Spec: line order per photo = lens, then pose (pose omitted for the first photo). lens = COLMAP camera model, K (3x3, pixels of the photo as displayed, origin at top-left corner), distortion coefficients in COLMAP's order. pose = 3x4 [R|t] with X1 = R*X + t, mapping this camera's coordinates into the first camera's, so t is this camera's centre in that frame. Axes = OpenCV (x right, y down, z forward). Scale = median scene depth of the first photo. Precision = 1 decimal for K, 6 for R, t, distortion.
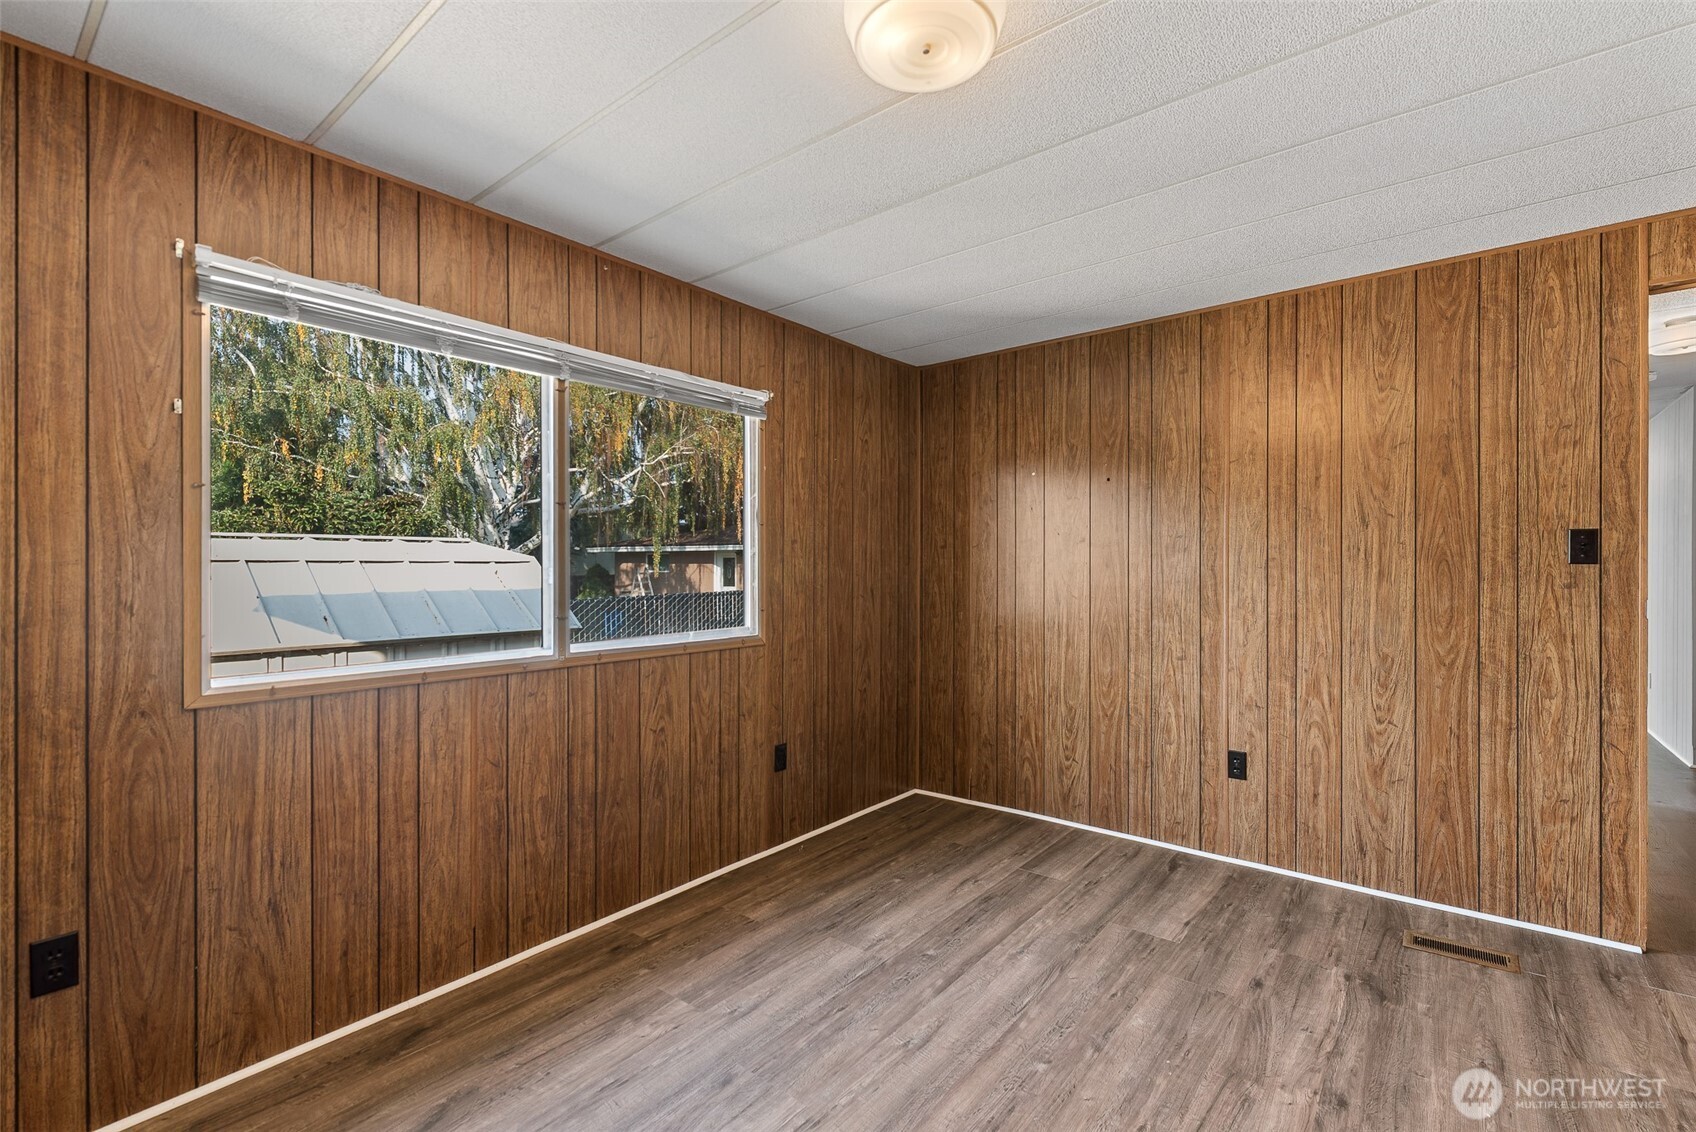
lens RADIAL K [[757.3, 0, 868.6], [0, 757.3, 562.5], [0, 0, 1]] dist [0.002020, -0.000023]
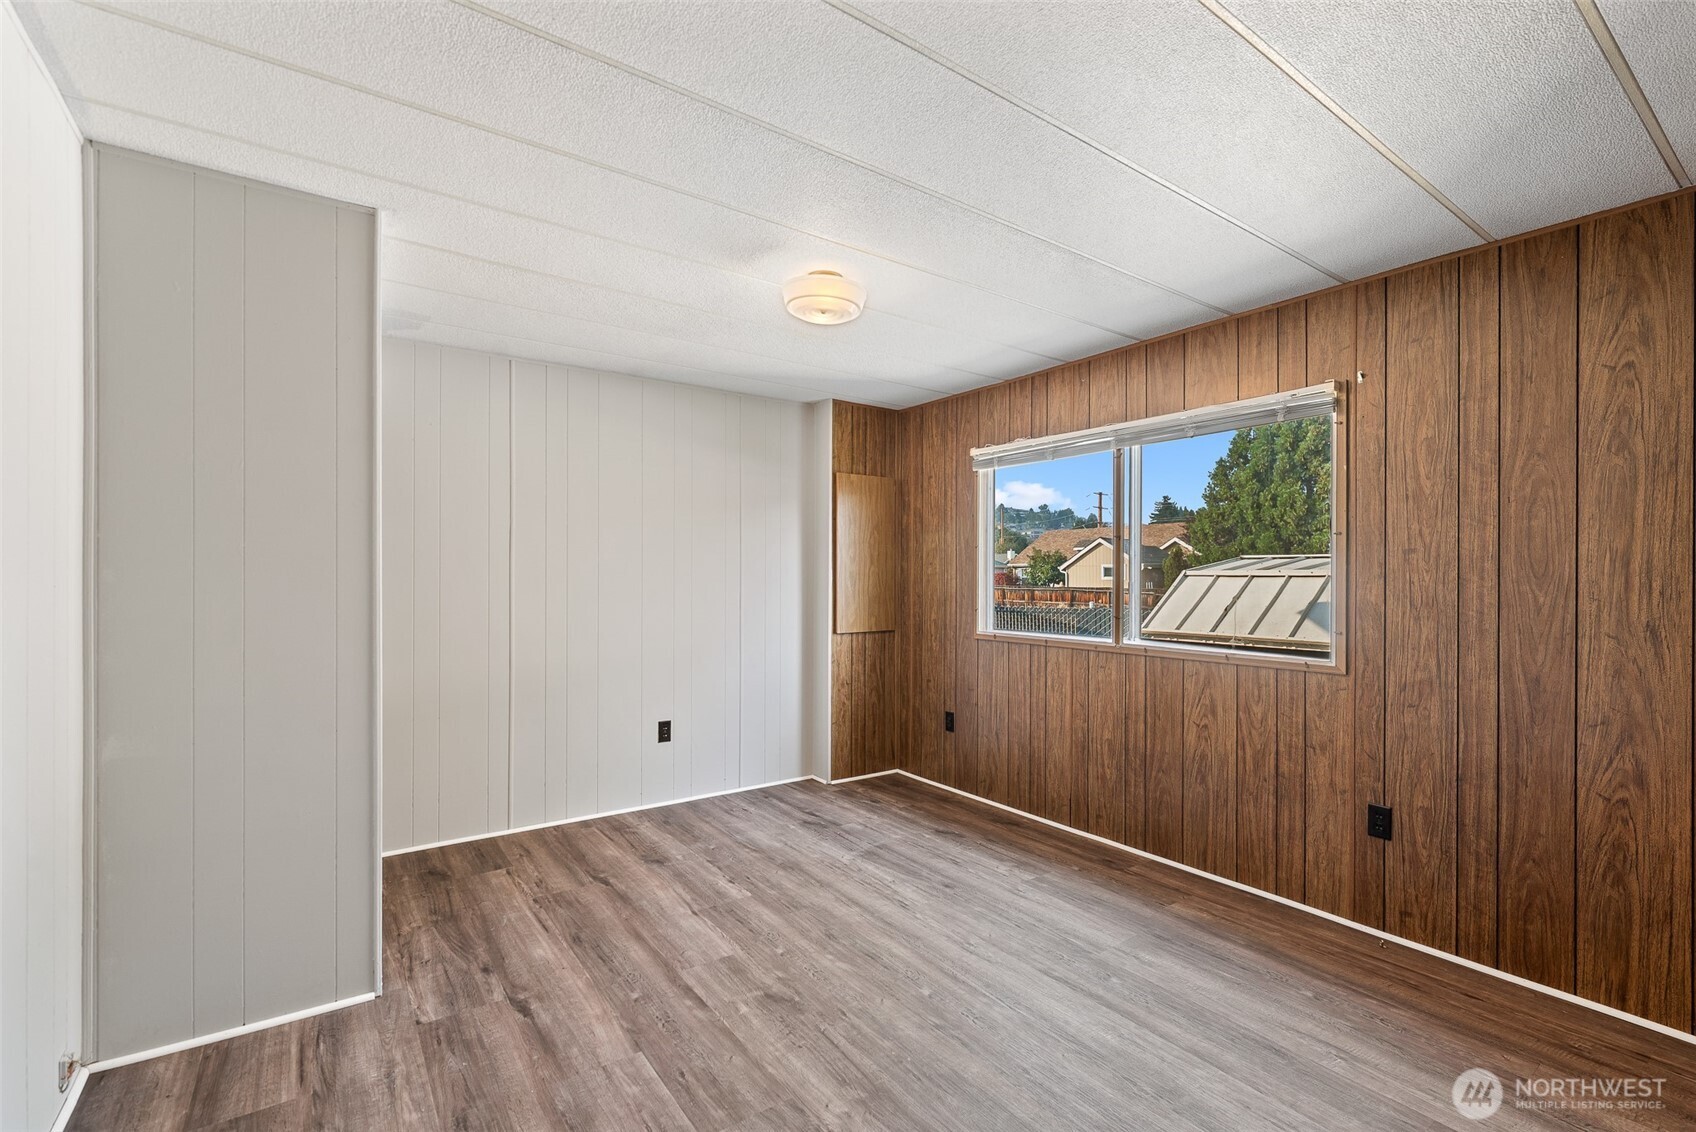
lens RADIAL K [[757.3, 0, 868.6], [0, 757.3, 562.5], [0, 0, 1]] dist [0.002020, -0.000023]
pose [[-0.274960, -0.017052, -0.961304, 1.013681], [0.003077, 0.999822, -0.018615, -0.004393], [0.961451, -0.008076, -0.274859, 0.880772]]
